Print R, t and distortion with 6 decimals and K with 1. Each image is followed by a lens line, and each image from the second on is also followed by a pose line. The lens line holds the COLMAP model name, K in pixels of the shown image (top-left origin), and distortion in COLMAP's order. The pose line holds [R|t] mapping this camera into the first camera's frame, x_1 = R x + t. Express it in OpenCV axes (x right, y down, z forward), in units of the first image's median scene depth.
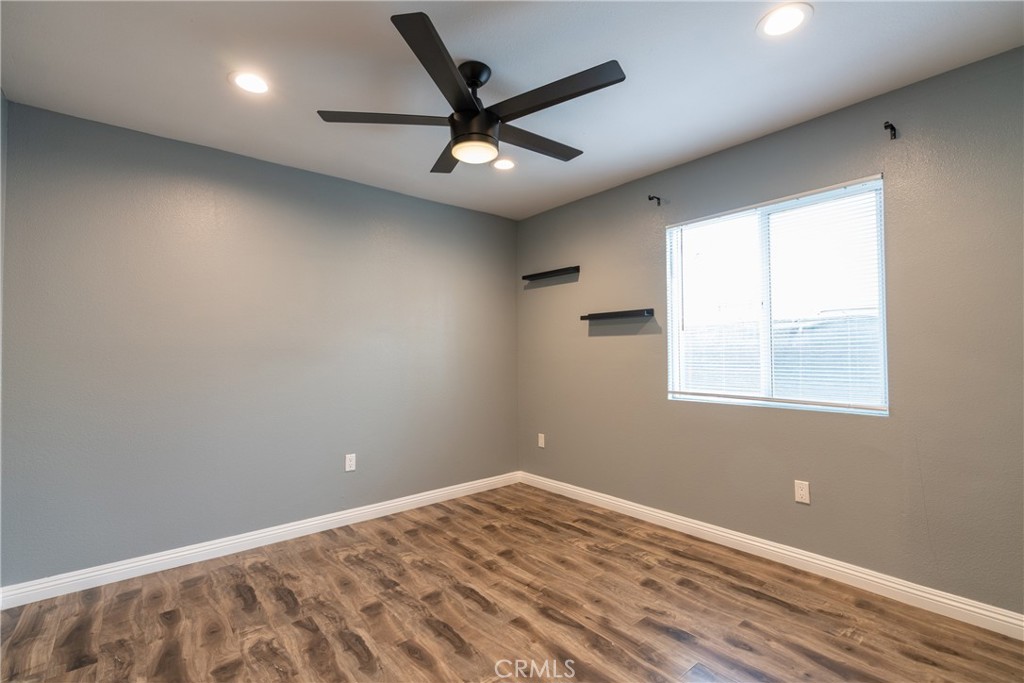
lens RADIAL K [[470.3, 0, 512.5], [0, 470.3, 358.9], [0, 0, 1]] dist [0.010039, 0.001529]
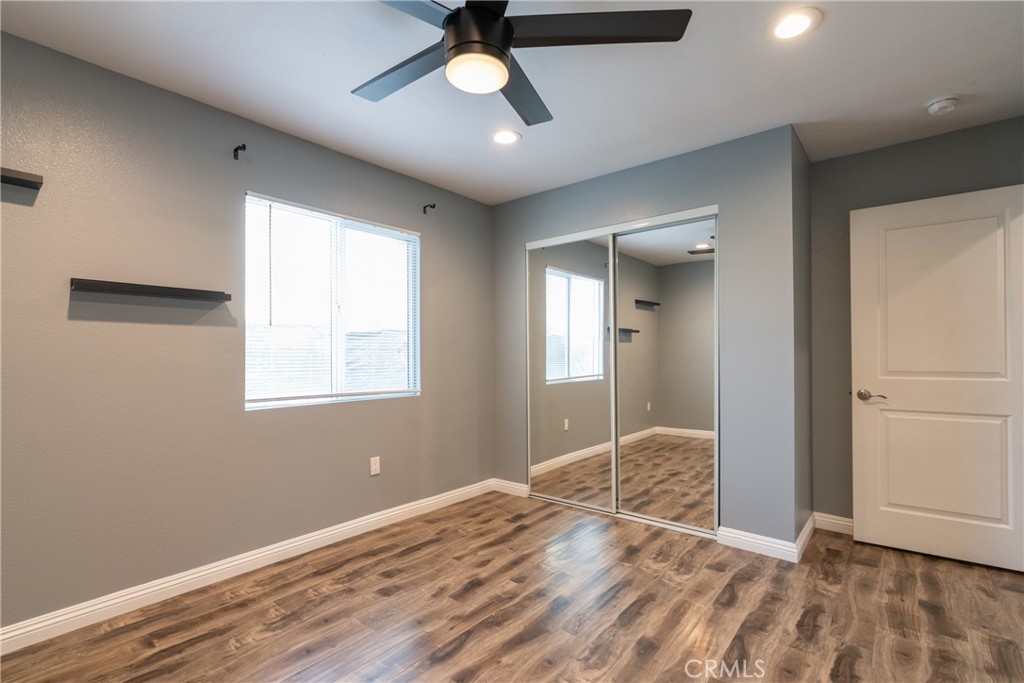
lens RADIAL K [[470.3, 0, 508.8], [0, 470.3, 361.6], [0, 0, 1]] dist [0.010039, 0.001529]
pose [[-0.175320, -0.000960, 0.984511, -0.656276], [0.018132, 0.999827, 0.004204, 0.010649], [-0.984345, 0.018588, -0.175272, 0.865583]]
